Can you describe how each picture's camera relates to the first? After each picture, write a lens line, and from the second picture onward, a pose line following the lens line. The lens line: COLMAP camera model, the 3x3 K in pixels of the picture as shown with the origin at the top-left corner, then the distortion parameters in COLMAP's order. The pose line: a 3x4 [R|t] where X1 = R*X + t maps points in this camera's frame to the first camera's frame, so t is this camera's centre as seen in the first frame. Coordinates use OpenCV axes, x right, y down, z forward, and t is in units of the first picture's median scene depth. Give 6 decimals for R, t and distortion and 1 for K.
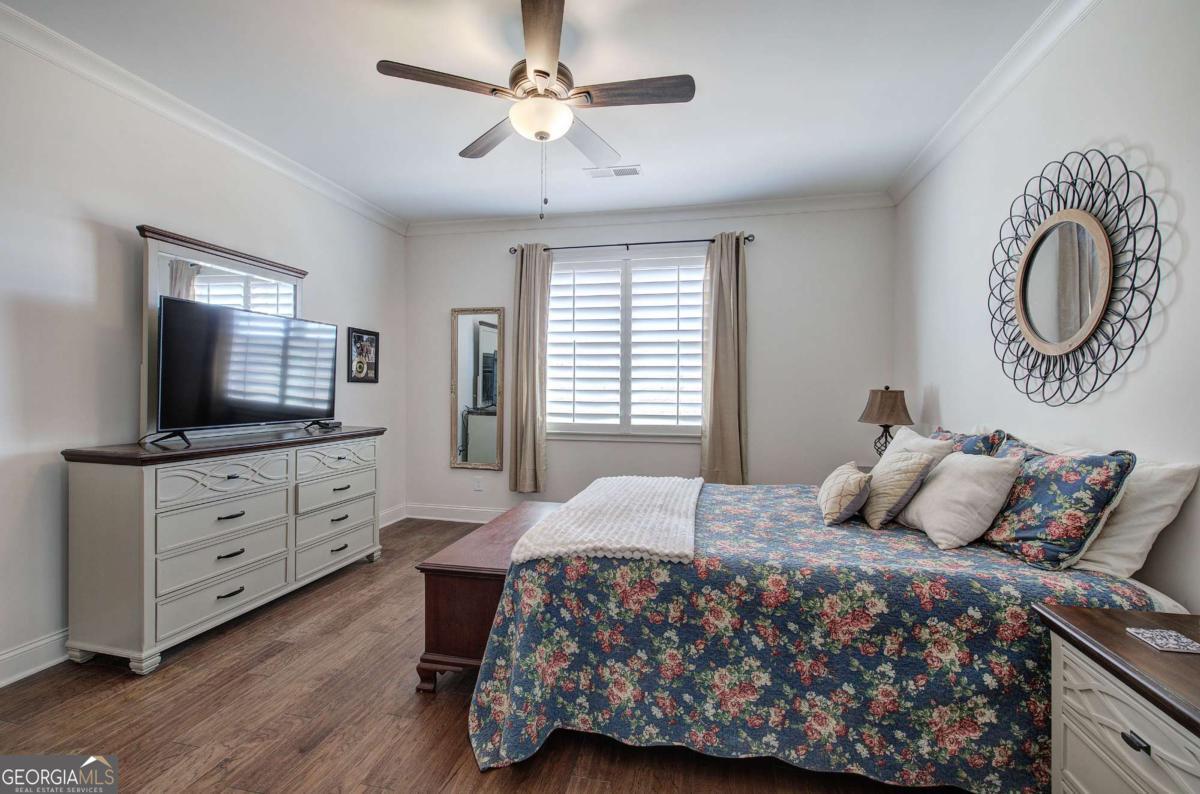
lens RADIAL K [[519.0, 0, 603.8], [0, 519.0, 392.7], [0, 0, 1]] dist [-0.001722, 0.000789]
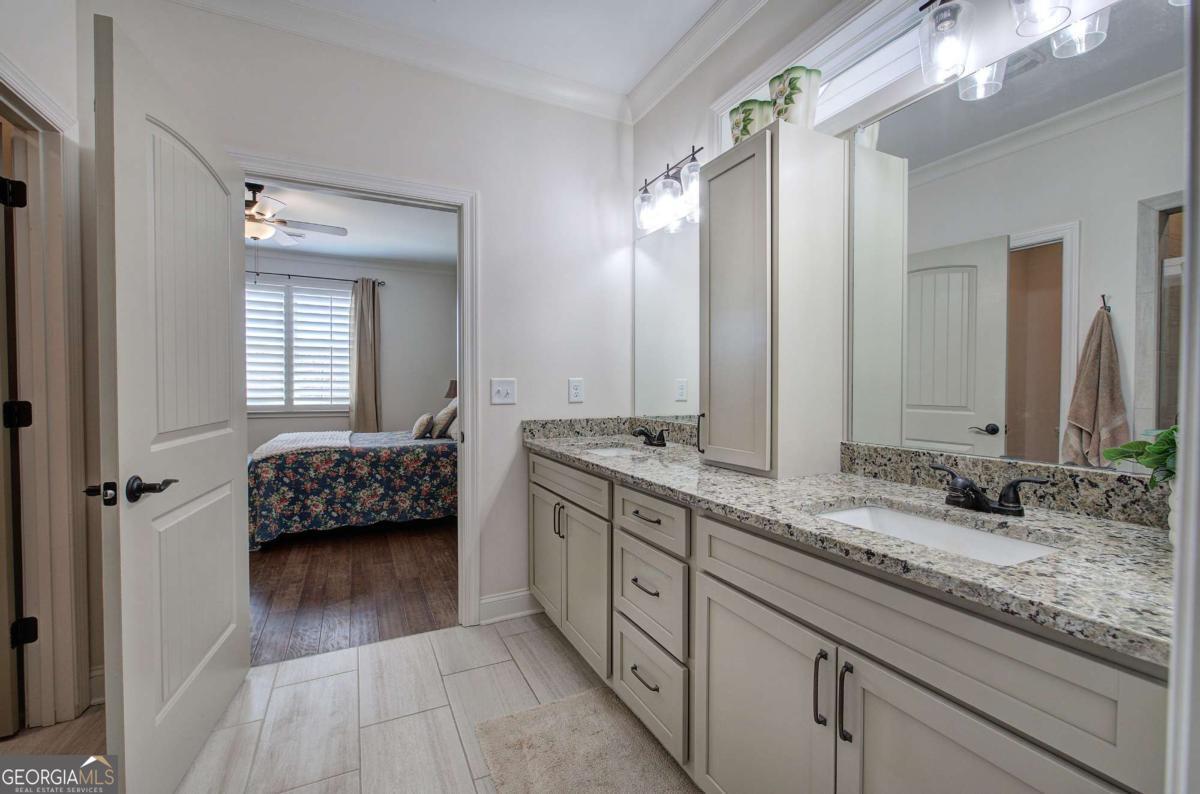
lens RADIAL K [[519.0, 0, 610.9], [0, 519.0, 397.0], [0, 0, 1]] dist [-0.001722, 0.000789]
pose [[0.787374, -0.013755, 0.616323, -0.347921], [0.002402, 0.999812, 0.019246, 0.037612], [-0.616471, -0.013673, 0.787259, -1.602122]]
